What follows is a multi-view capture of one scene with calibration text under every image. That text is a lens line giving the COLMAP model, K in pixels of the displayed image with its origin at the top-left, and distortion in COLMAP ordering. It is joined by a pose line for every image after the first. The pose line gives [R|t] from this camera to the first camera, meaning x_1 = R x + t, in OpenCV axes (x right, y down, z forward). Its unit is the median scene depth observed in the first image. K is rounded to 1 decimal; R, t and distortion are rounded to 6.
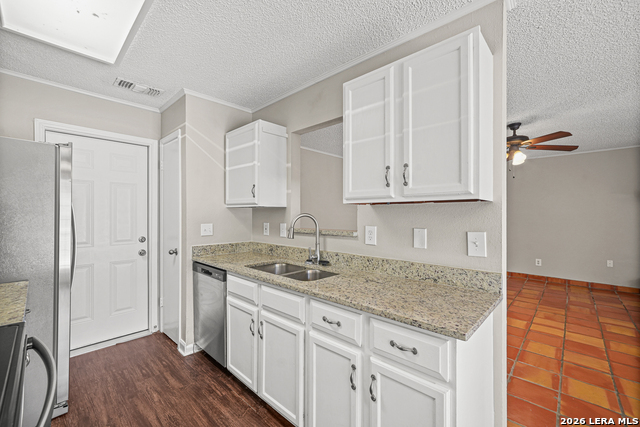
lens RADIAL K [[269.3, 0, 317.8], [0, 269.3, 213.4], [0, 0, 1]] dist [-0.001649, -0.000232]
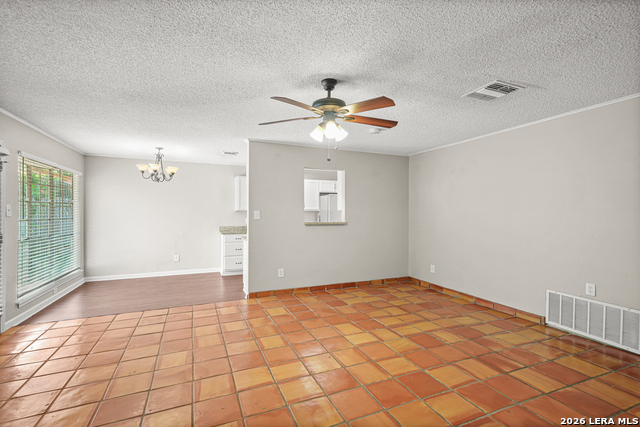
lens RADIAL K [[288.8, 0, 320.0], [0, 288.8, 213.5], [0, 0, 1]] dist [0.000930, 0.000154]
pose [[-0.388007, -0.005512, -0.921640, 1.447390], [-0.001279, 0.999984, -0.005442, 0.007618], [0.921656, -0.000933, -0.388008, 1.293640]]
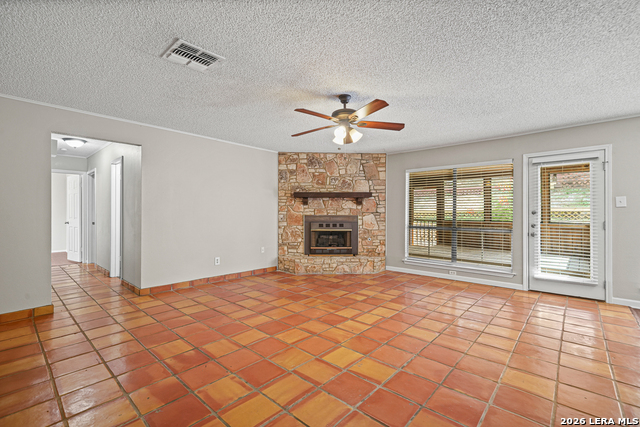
lens RADIAL K [[288.8, 0, 320.0], [0, 288.8, 213.5], [0, 0, 1]] dist [0.000930, 0.000154]
pose [[-0.037434, -0.004014, 0.999291, -0.189446], [-0.002562, 0.999989, 0.003921, 0.040322], [-0.999296, -0.002413, -0.037444, 1.139633]]
